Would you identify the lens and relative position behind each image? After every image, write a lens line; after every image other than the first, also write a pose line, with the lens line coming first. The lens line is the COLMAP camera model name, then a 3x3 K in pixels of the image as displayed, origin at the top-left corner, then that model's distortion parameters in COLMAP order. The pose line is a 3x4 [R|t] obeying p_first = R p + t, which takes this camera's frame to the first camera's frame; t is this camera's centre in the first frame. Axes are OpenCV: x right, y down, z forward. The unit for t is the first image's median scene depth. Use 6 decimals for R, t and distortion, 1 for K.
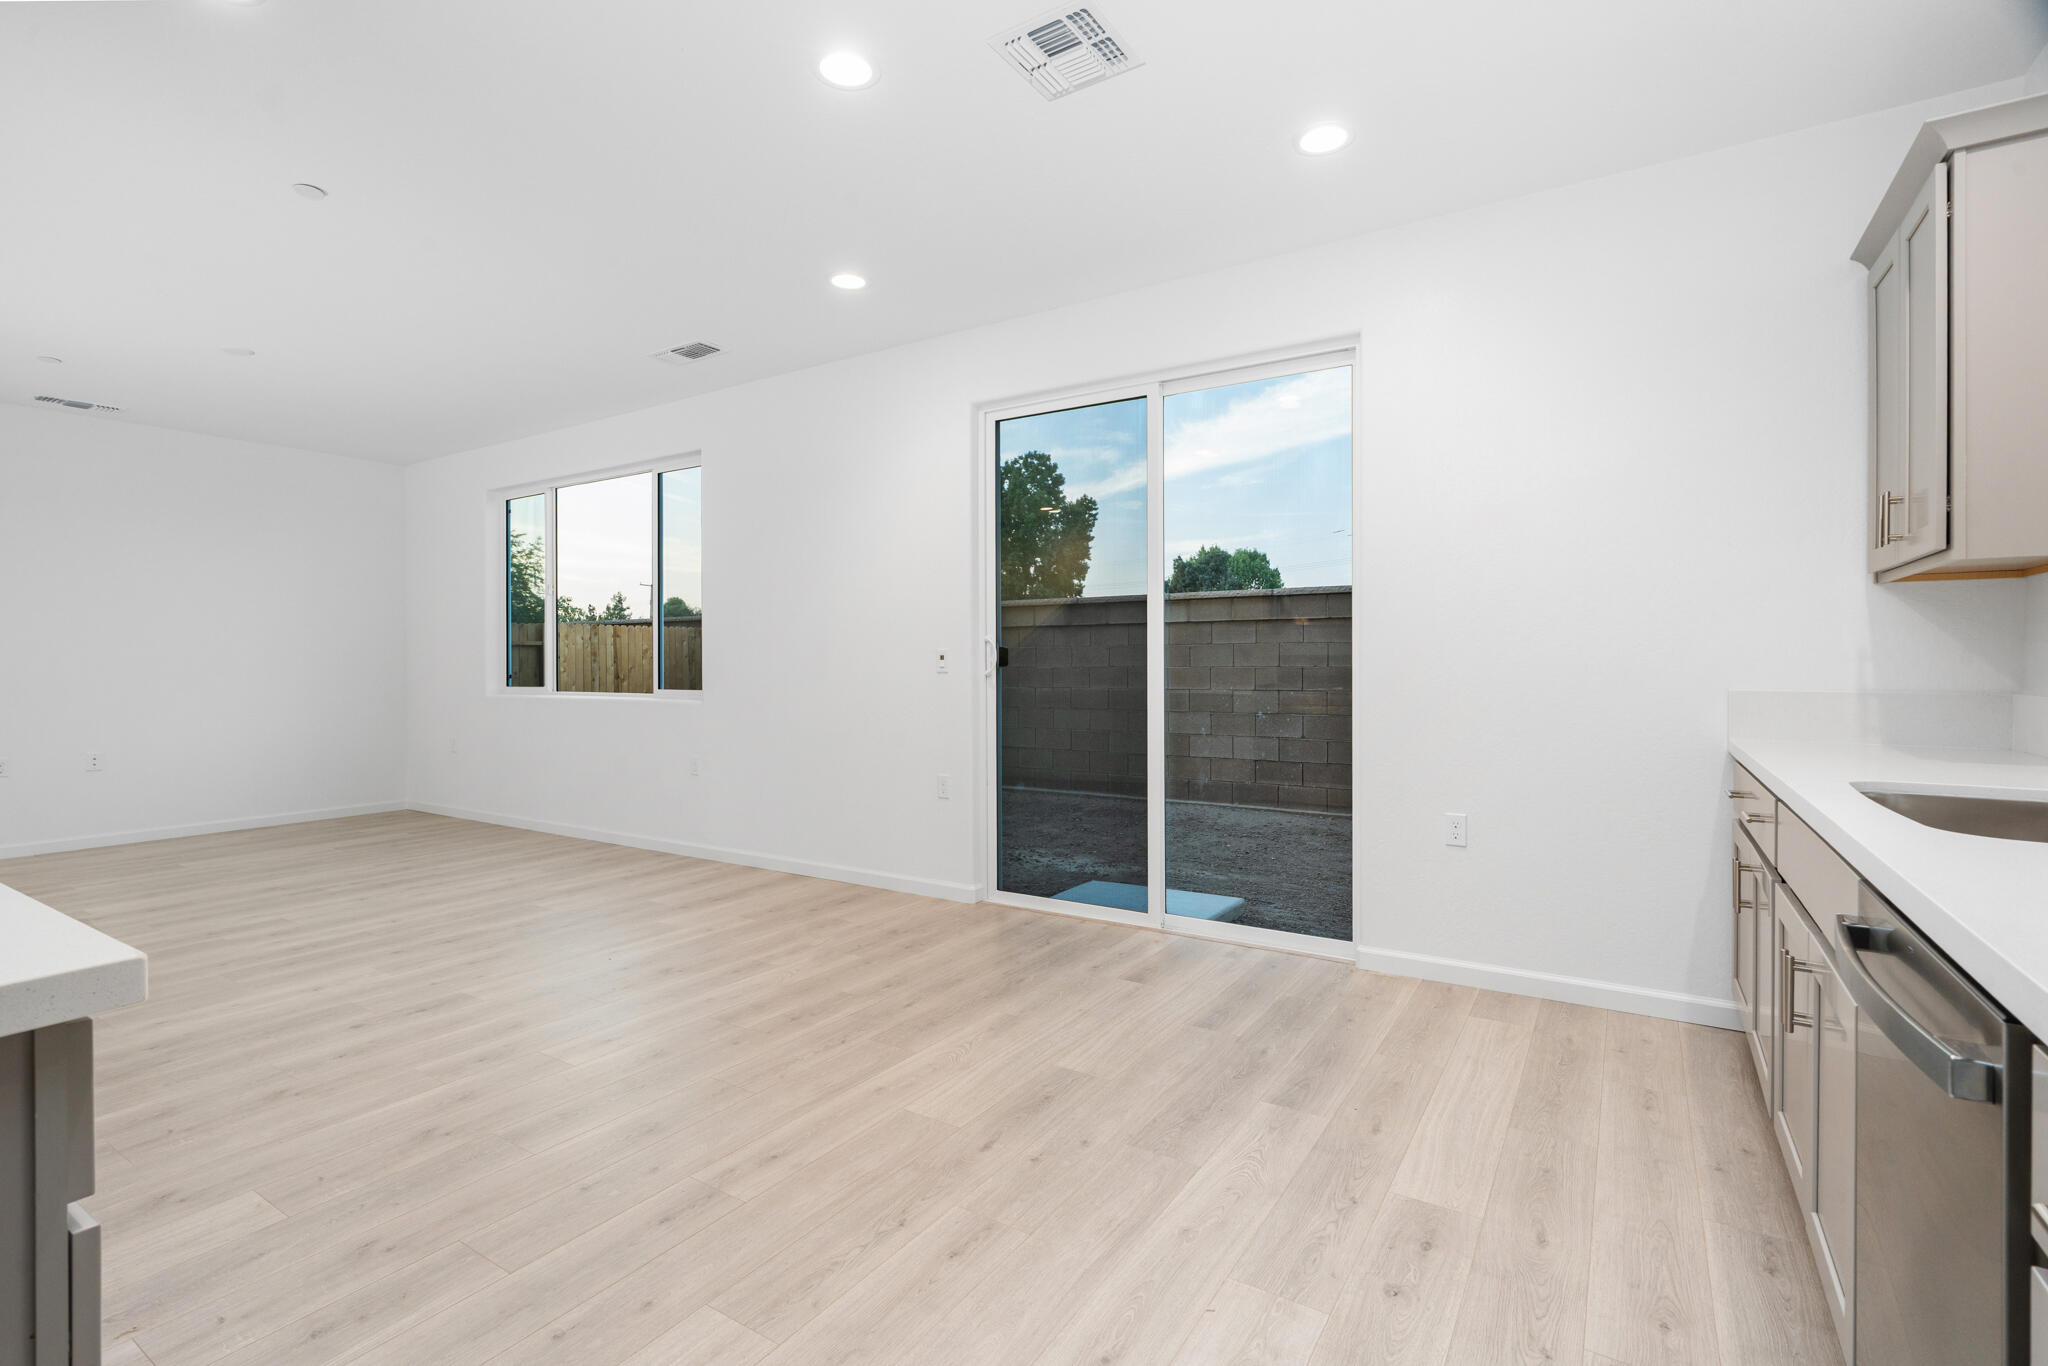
lens RADIAL K [[941.9, 0, 1024.0], [0, 941.9, 683.0], [0, 0, 1]] dist [0.000407, -0.000083]
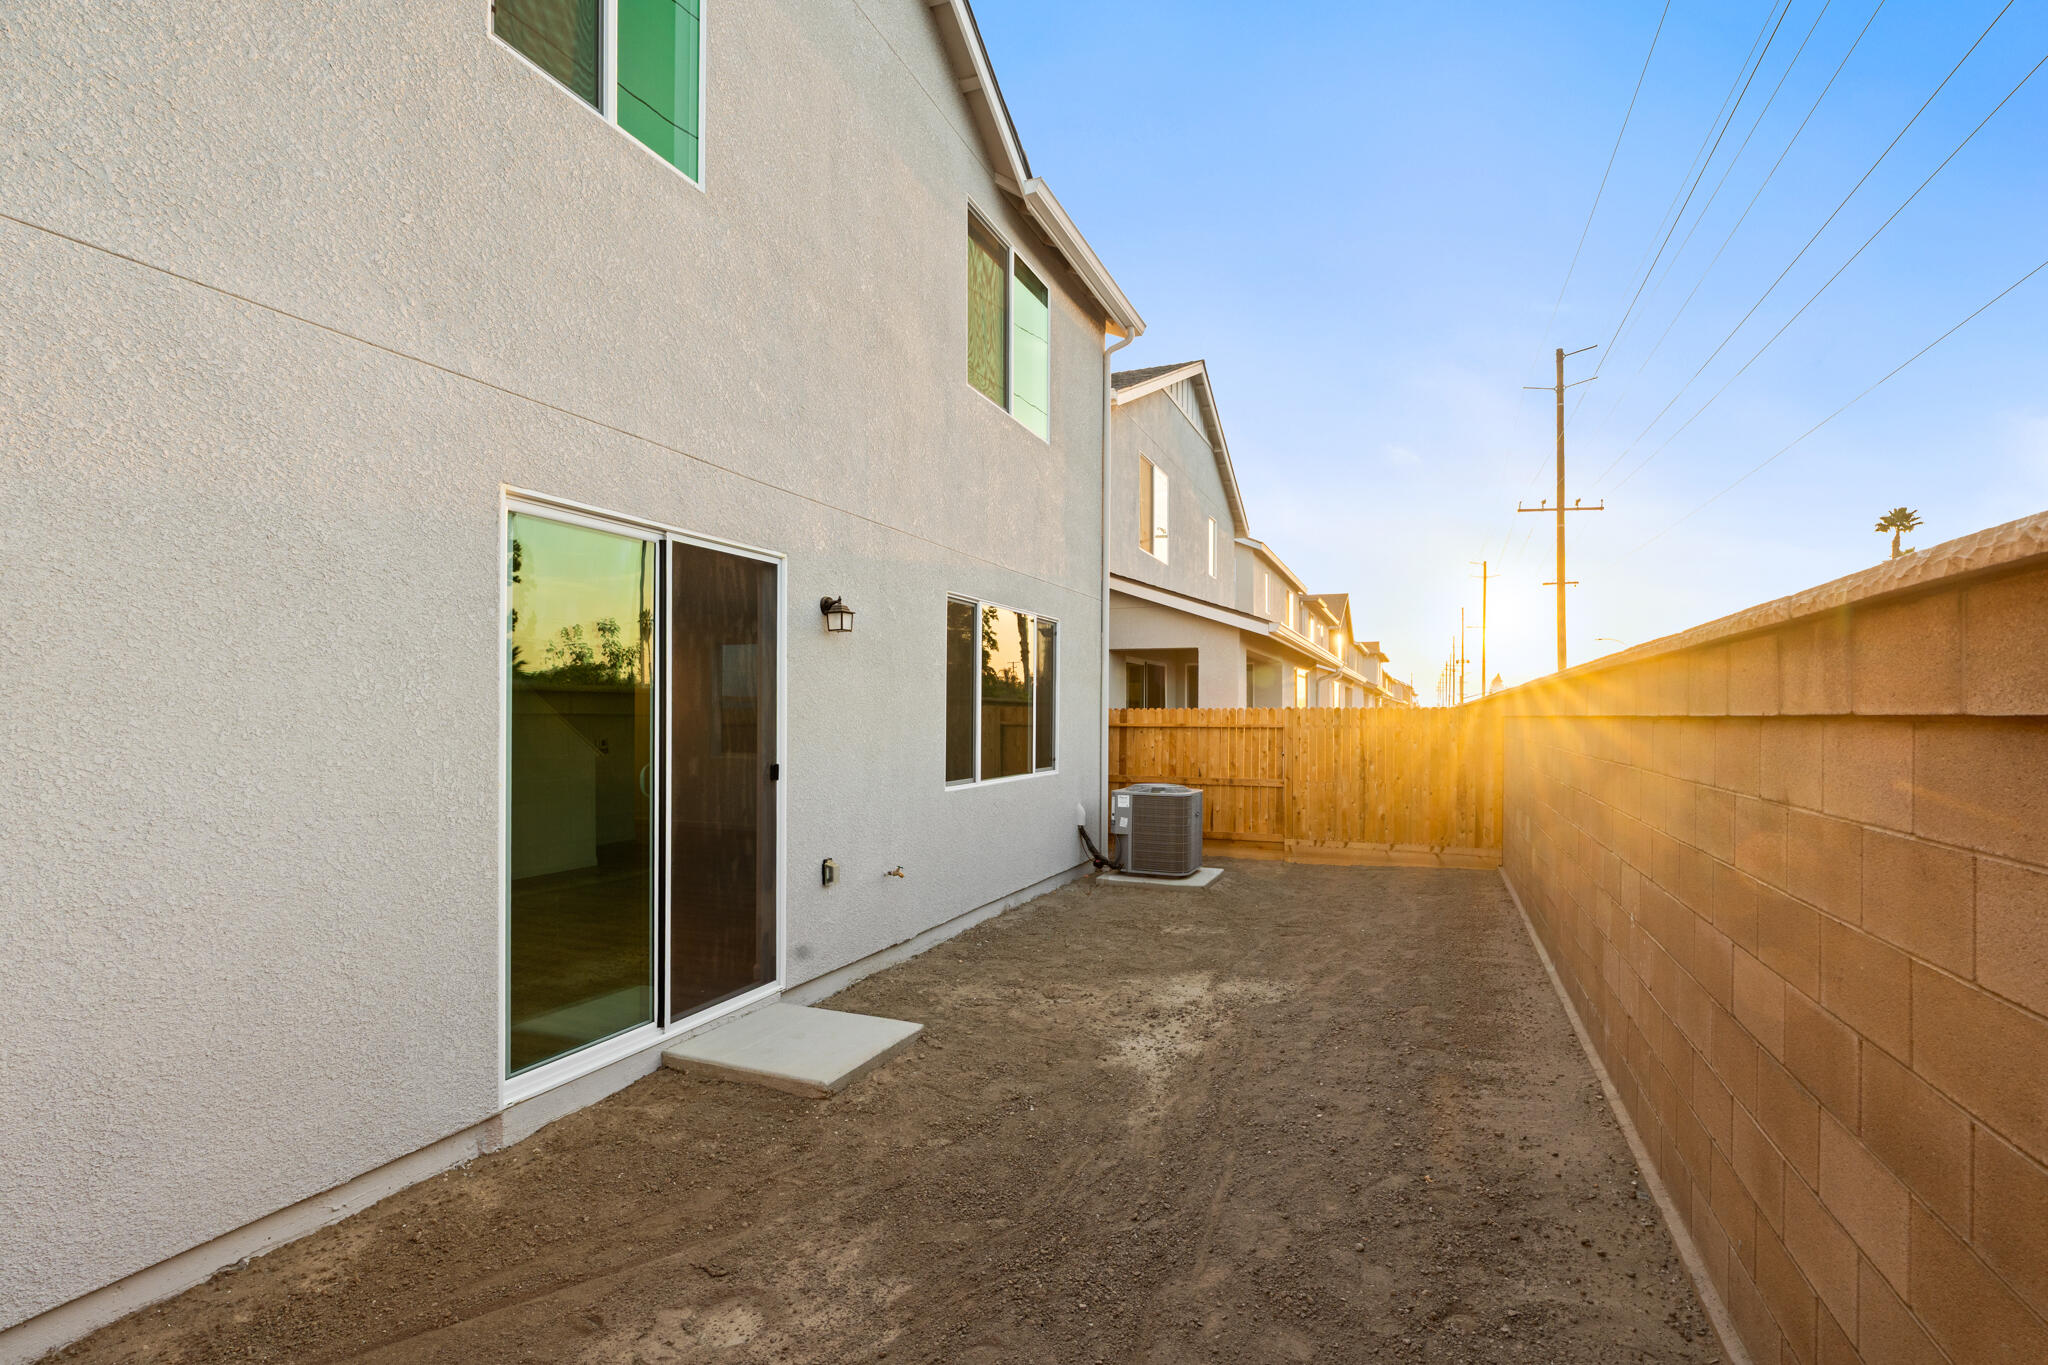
lens RADIAL K [[973.2, 0, 1018.2], [0, 973.2, 715.1], [0, 0, 1]] dist [-0.004520, -0.000307]
pose [[0.174594, 0.007419, -0.984613, 0.806710], [-0.026870, 0.999635, 0.002768, -0.073227], [0.984274, 0.025973, 0.174730, 0.740348]]
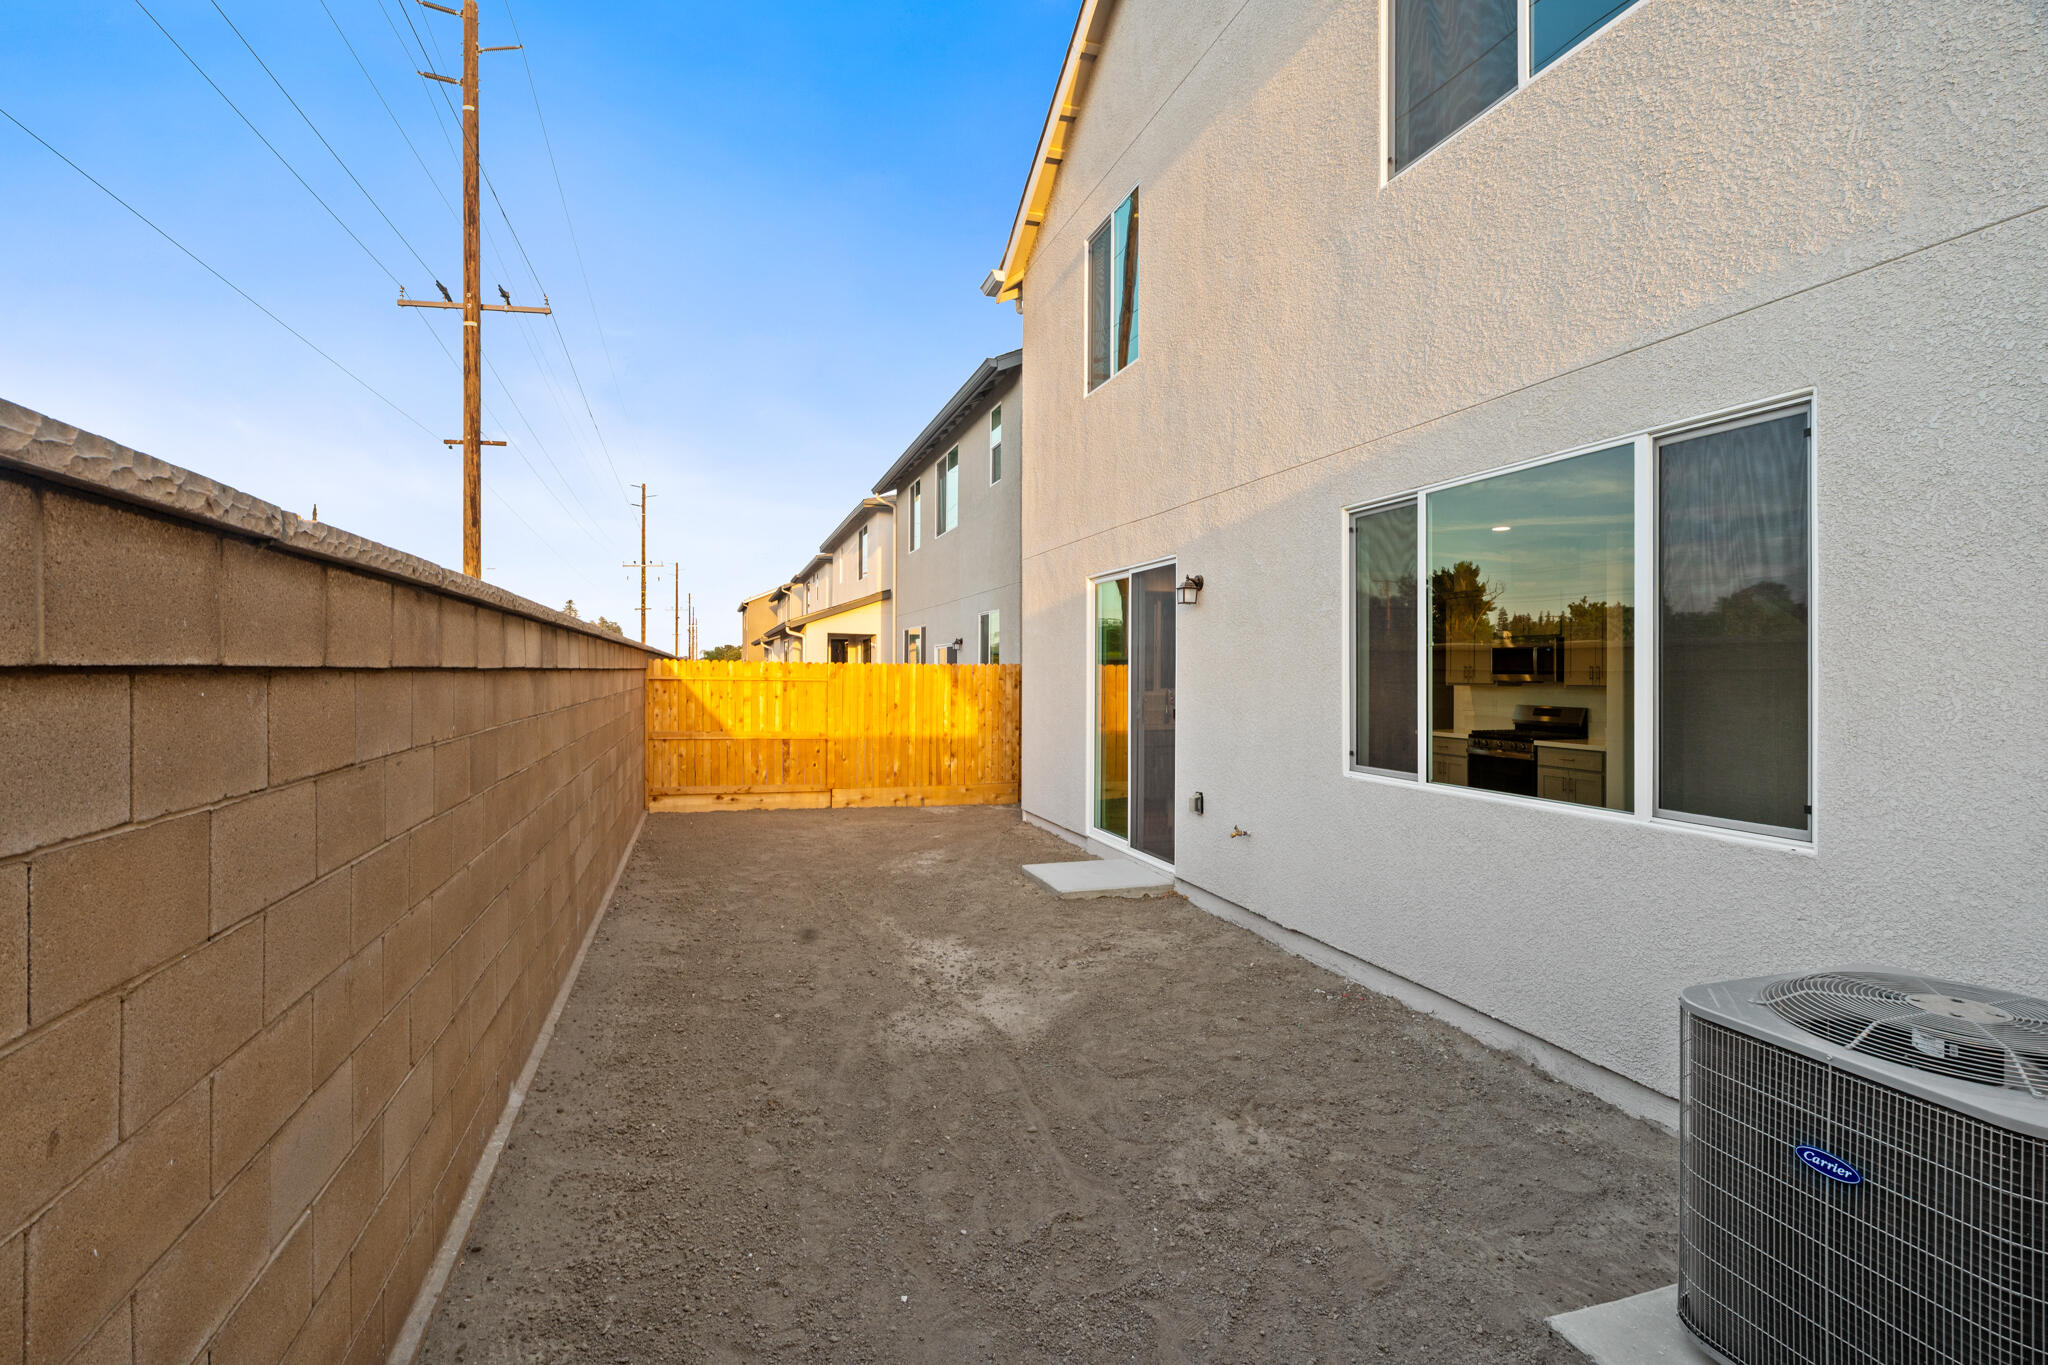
lens RADIAL K [[953.5, 0, 1030.0], [0, 953.5, 681.4], [0, 0, 1]] dist [-0.002875, 0.000893]
pose [[-0.782095, -0.007081, 0.623119, -0.559261], [0.010991, 0.999623, 0.025154, -0.084593], [-0.623062, 0.026522, -0.781723, 1.630485]]
